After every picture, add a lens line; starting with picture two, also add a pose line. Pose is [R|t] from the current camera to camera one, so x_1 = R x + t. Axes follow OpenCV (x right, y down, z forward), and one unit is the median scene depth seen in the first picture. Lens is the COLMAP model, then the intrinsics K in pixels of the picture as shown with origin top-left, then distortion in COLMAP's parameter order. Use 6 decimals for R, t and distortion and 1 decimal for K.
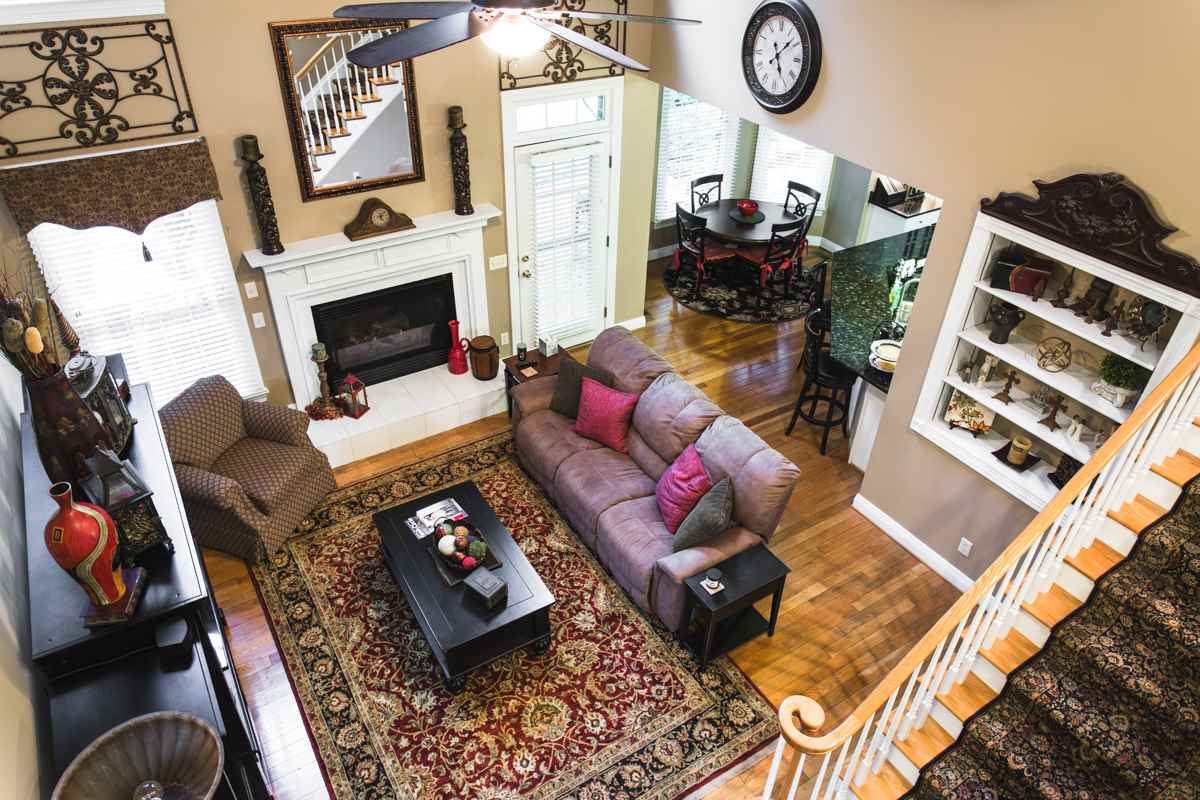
lens RADIAL K [[795.1, 0, 598.5], [0, 795.1, 394.5], [0, 0, 1]] dist [0.000219, 0.000057]
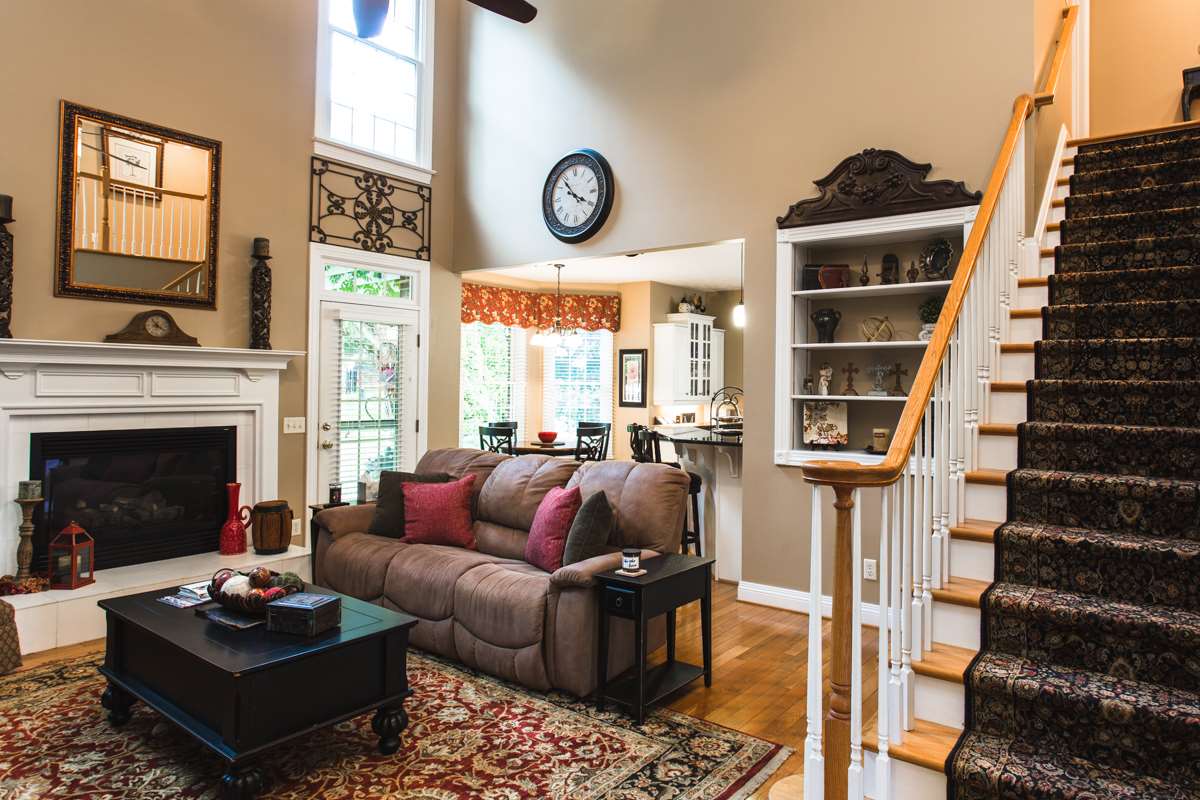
lens RADIAL K [[741.8, 0, 635.8], [0, 741.8, 372.9], [0, 0, 1]] dist [-0.002532, 0.001043]
pose [[0.930635, -0.007396, 0.365874, -0.086073], [0.220341, 0.809575, -0.544094, 0.367391], [-0.292178, 0.586970, 0.755049, 0.273831]]
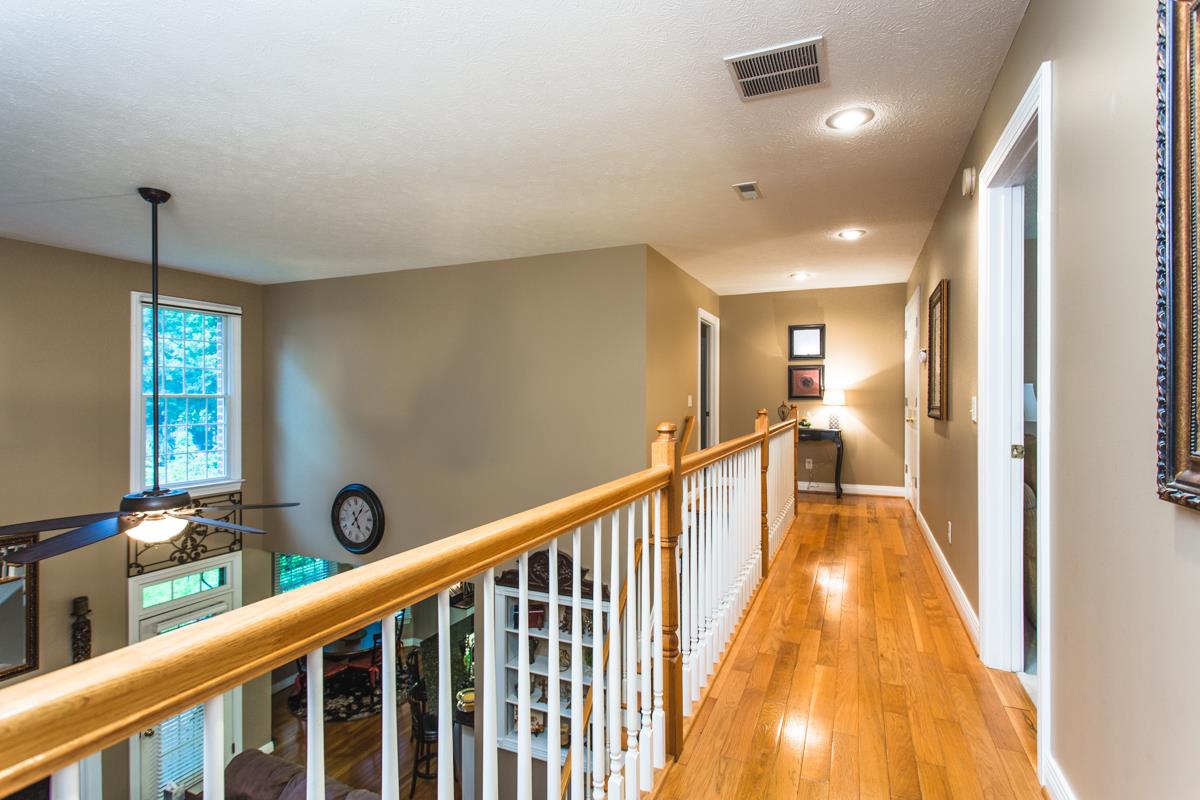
lens RADIAL K [[570.8, 0, 593.5], [0, 570.8, 395.9], [0, 0, 1]] dist [-0.002384, -0.000548]
pose [[0.826559, -0.024108, 0.562333, -0.014634], [0.344952, 0.811158, -0.472261, 0.066037], [-0.444756, 0.584329, 0.678786, -0.110643]]
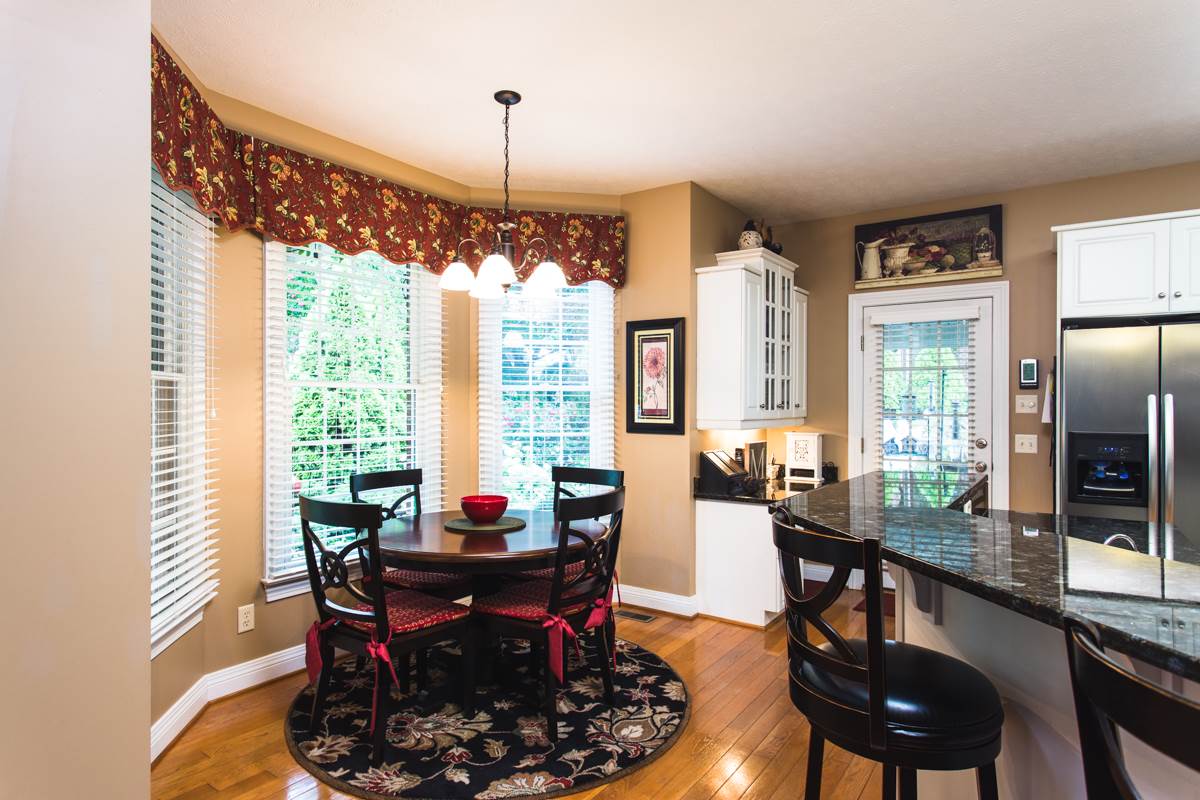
lens RADIAL K [[673.7, 0, 597.1], [0, 673.7, 400.8], [0, 0, 1]] dist [0.013307, 0.001063]
pose [[0.920128, -0.021199, 0.391044, 0.145401], [0.241840, 0.816146, -0.524805, -0.102094], [-0.308024, 0.577457, 0.756085, 0.967722]]
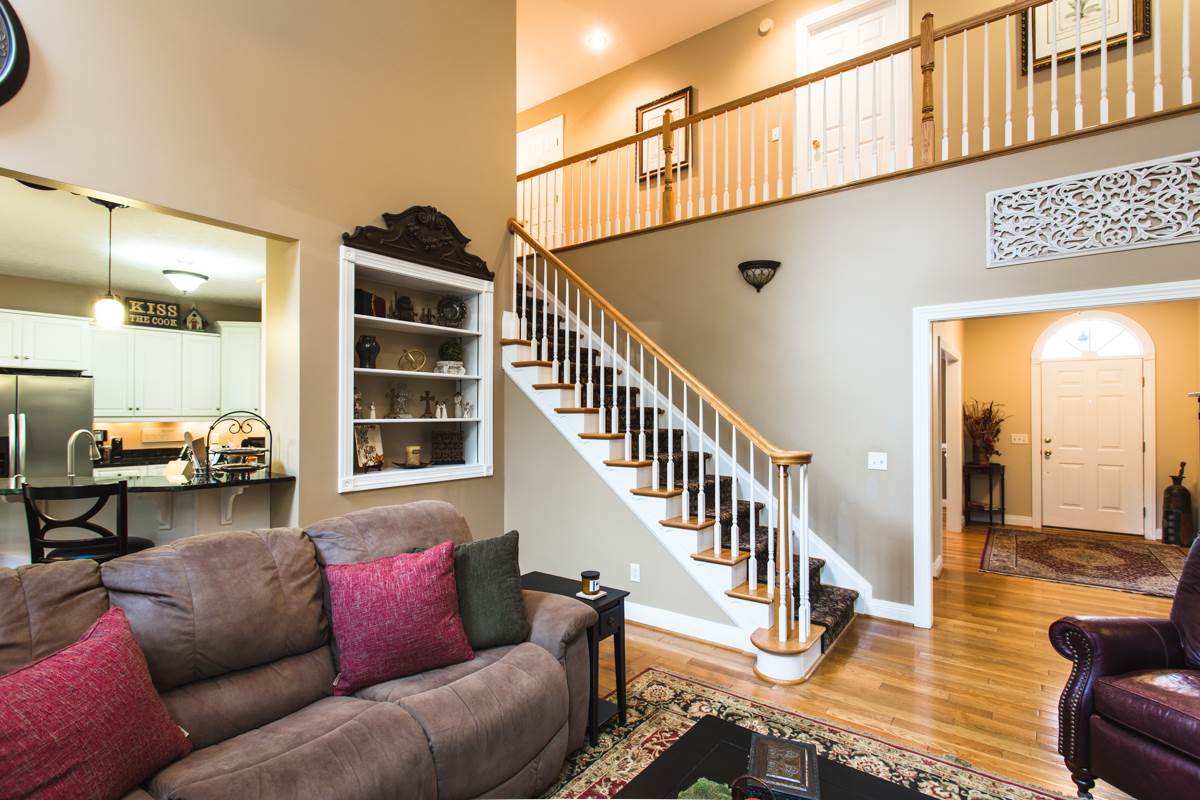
lens RADIAL K [[570.8, 0, 597.6], [0, 570.8, 404.8], [0, 0, 1]] dist [-0.002384, -0.000548]
pose [[-0.350430, -0.014193, 0.936481, -0.295284], [0.532402, 0.819606, 0.211646, -0.020777], [-0.770550, 0.572751, -0.279658, 0.812458]]
